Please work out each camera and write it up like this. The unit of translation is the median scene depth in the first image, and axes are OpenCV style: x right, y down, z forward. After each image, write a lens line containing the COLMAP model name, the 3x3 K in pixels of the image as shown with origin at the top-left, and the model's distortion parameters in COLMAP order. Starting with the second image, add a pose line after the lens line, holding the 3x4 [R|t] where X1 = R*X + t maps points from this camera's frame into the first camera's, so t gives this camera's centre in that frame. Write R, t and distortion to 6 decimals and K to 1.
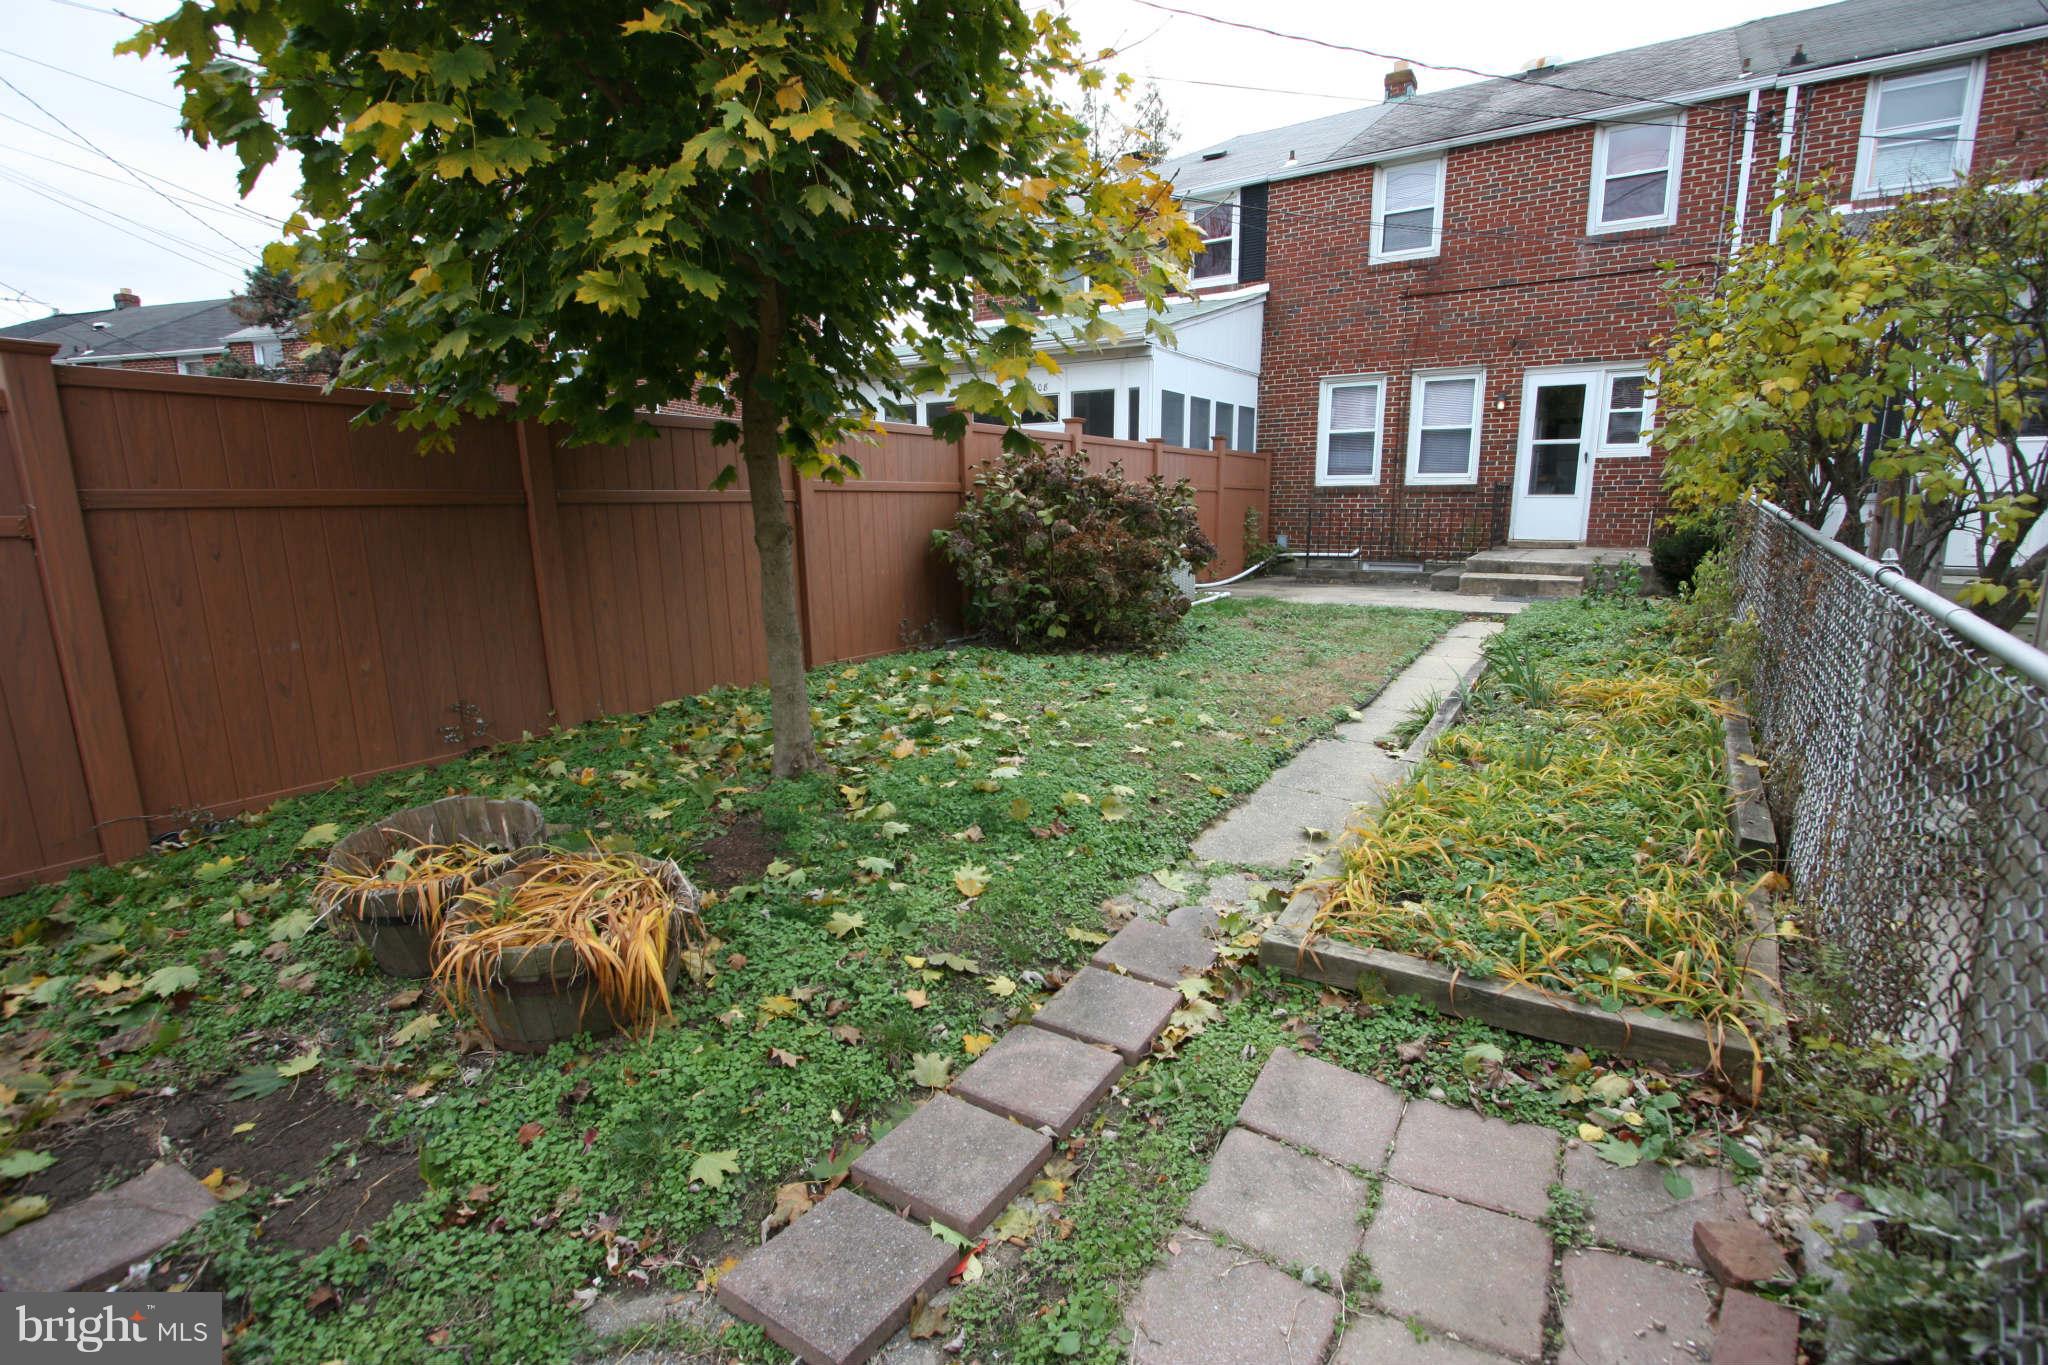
lens RADIAL K [[947.6, 0, 1027.8], [0, 947.6, 690.3], [0, 0, 1]] dist [-0.013599, 0.000505]
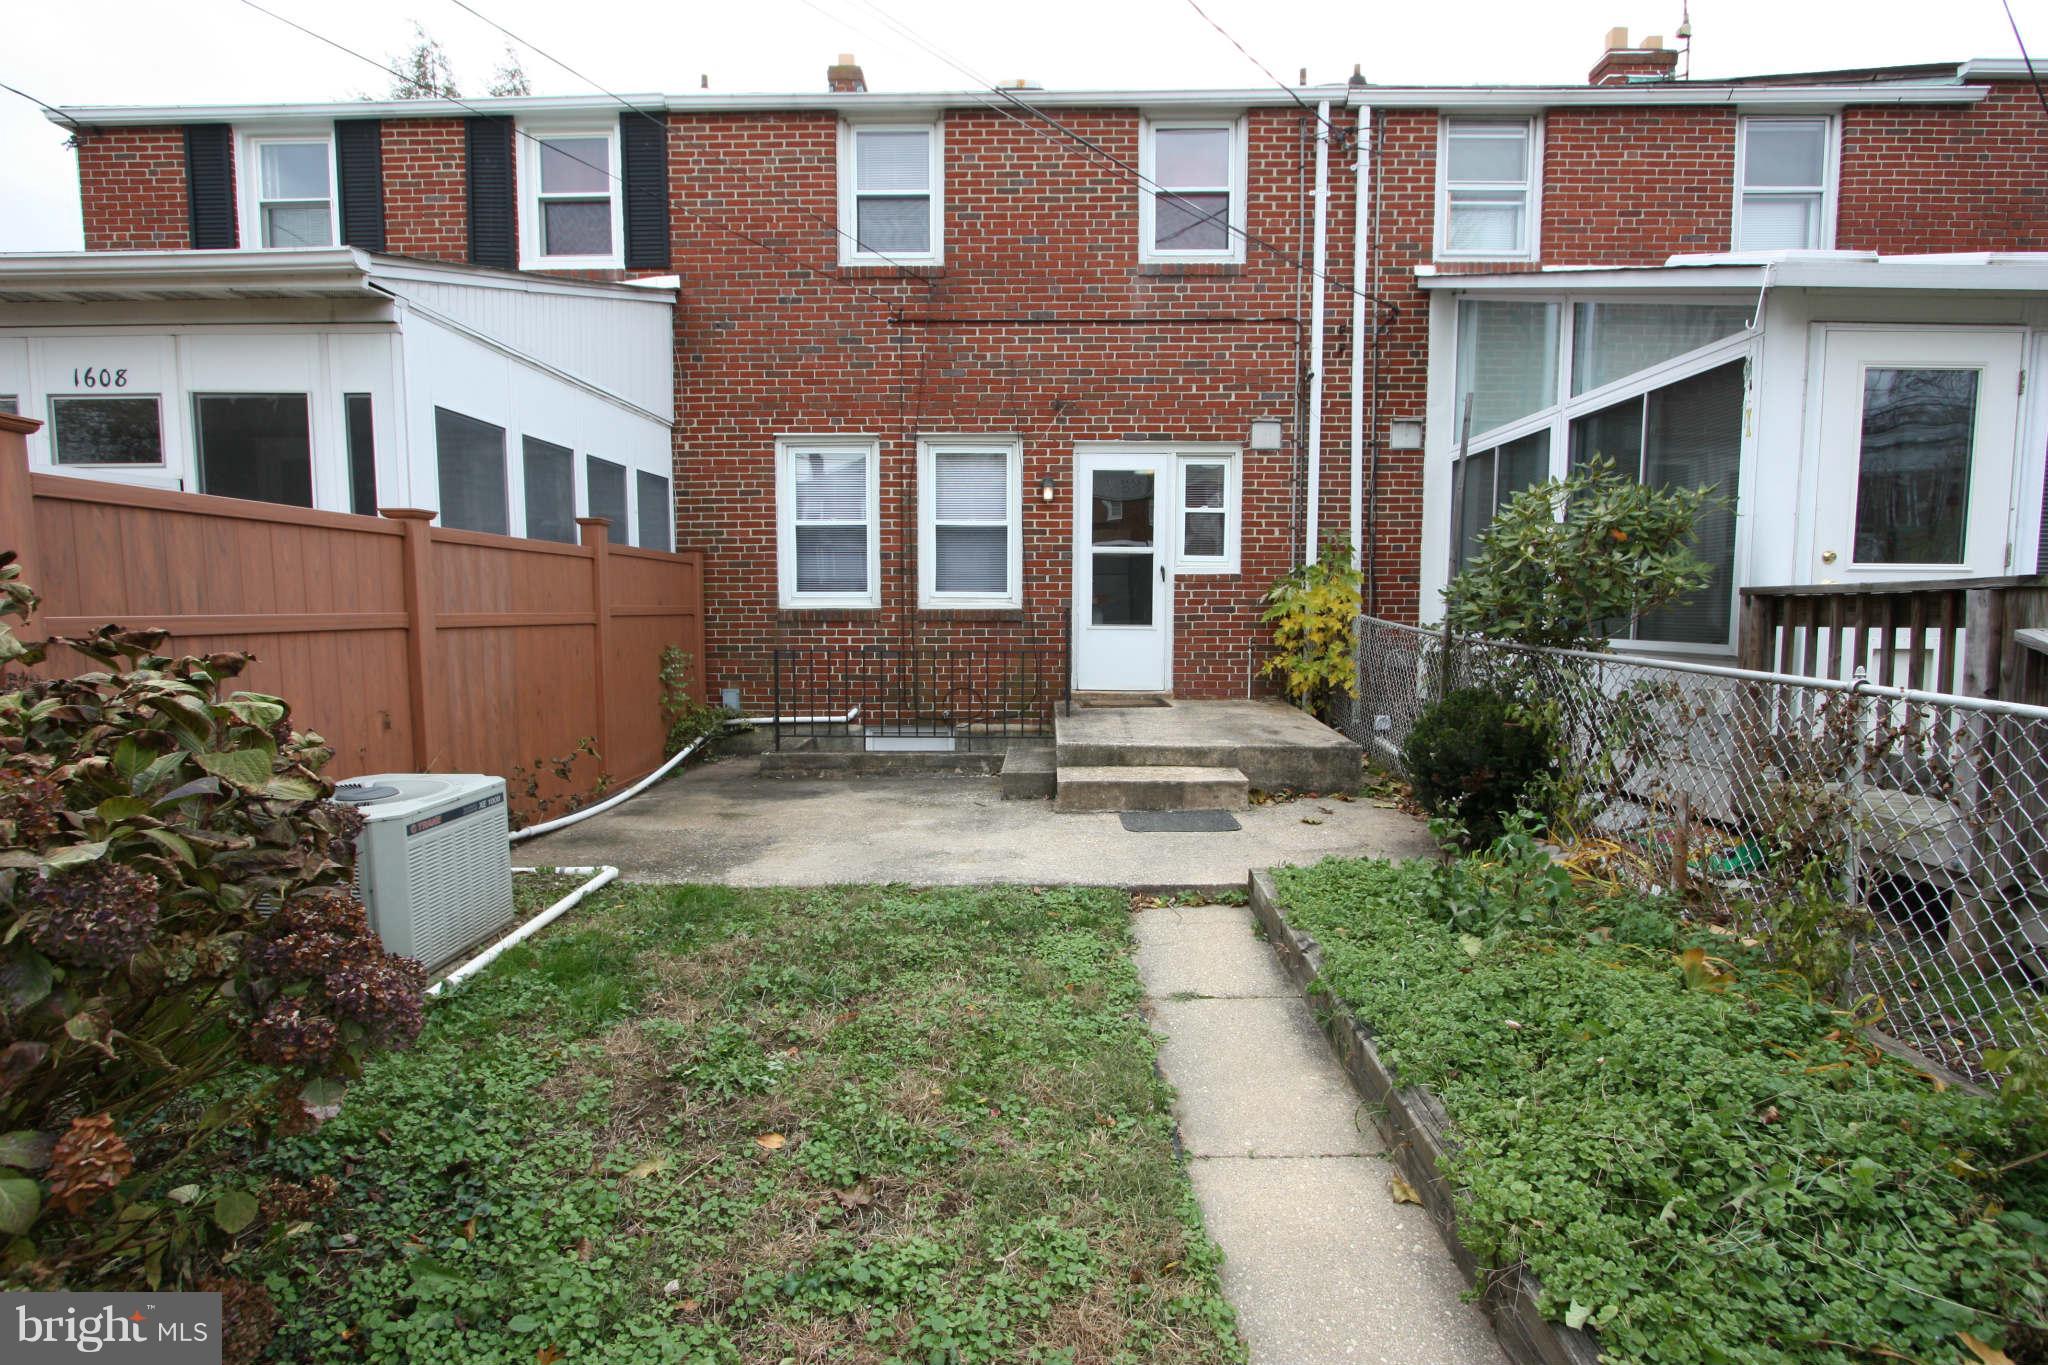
lens RADIAL K [[947.6, 0, 1027.8], [0, 947.6, 690.3], [0, 0, 1]] dist [-0.013599, 0.000505]
pose [[0.845802, -0.041536, 0.531878, 0.125439], [0.097036, 0.992312, -0.076816, -0.112714], [-0.524598, 0.116583, 0.843330, 0.453406]]
